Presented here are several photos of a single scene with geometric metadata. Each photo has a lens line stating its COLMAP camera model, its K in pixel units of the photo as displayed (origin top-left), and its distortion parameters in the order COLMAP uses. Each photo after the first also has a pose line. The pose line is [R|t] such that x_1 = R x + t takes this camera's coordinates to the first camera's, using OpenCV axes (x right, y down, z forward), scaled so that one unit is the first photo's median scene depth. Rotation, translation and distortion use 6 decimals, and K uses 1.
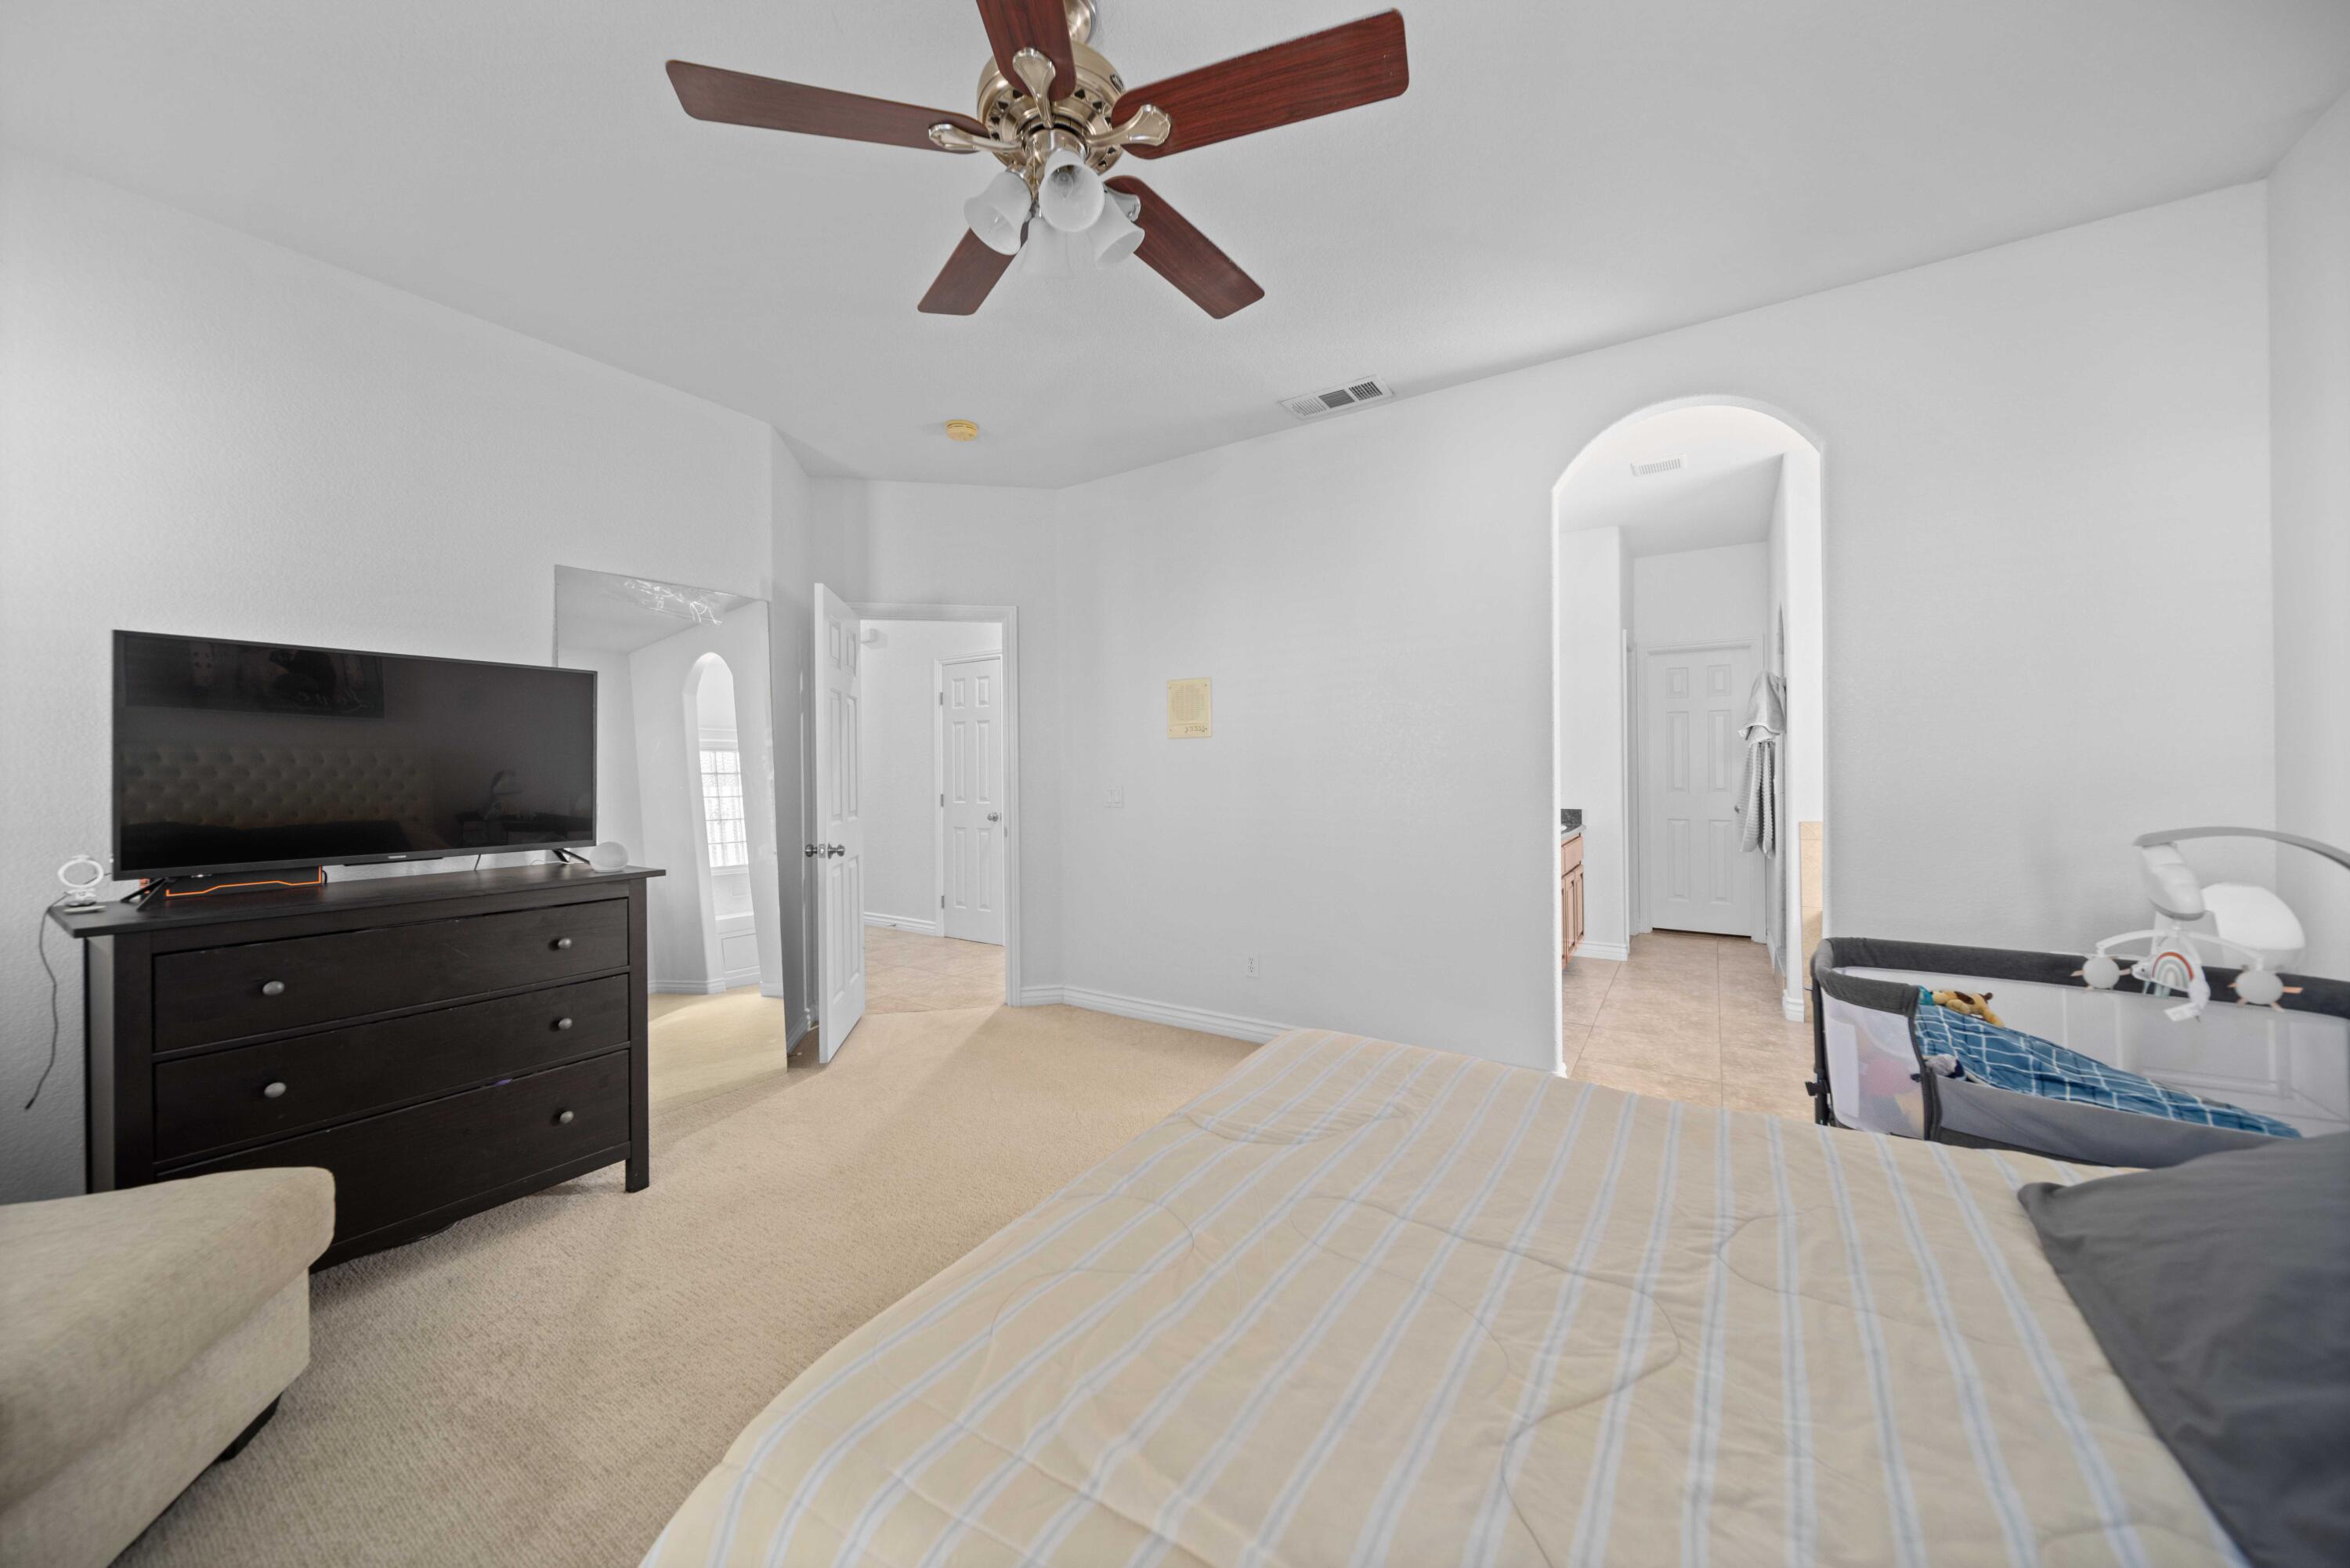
lens RADIAL K [[831.5, 0, 1164.4], [0, 831.5, 775.7], [0, 0, 1]] dist [-0.005967, 0.000130]
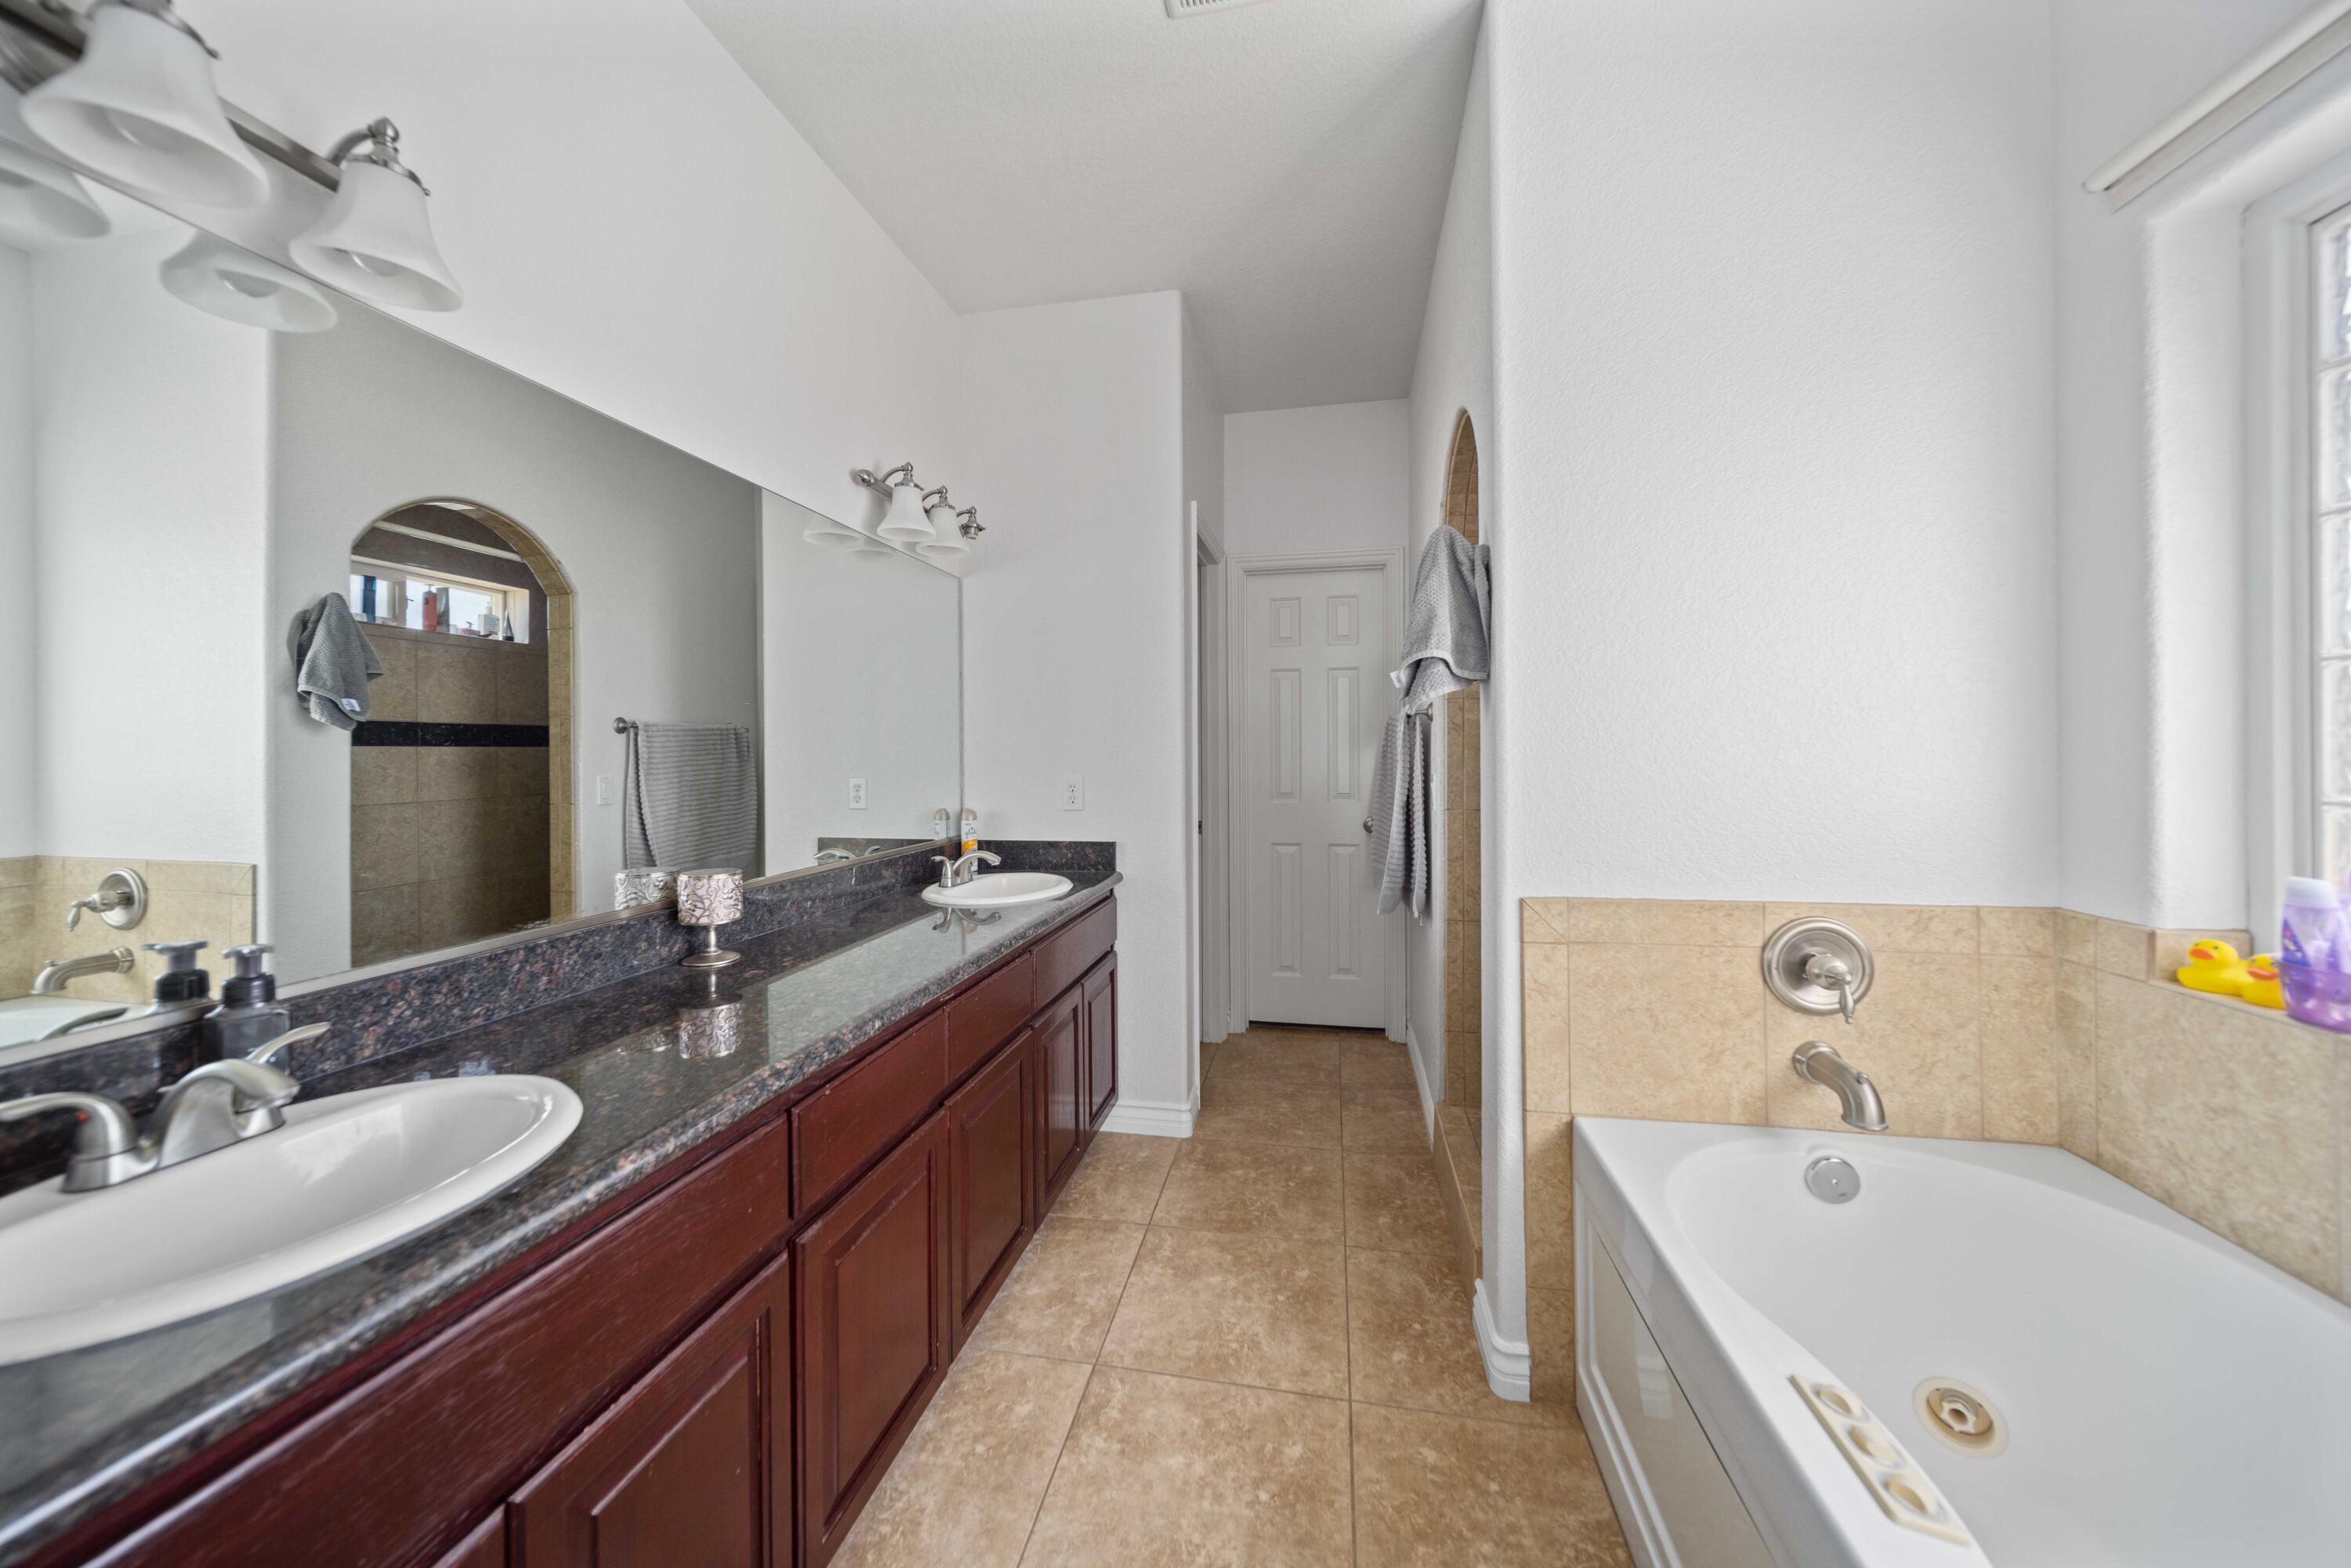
lens RADIAL K [[831.8, 0, 1173.6], [0, 831.8, 767.7], [0, 0, 1]] dist [-0.005967, 0.000130]
pose [[0.922546, -0.000439, 0.385888, 0.359996], [-0.001318, 0.999990, 0.004289, -0.007421], [-0.385886, -0.004465, 0.922536, 0.547307]]
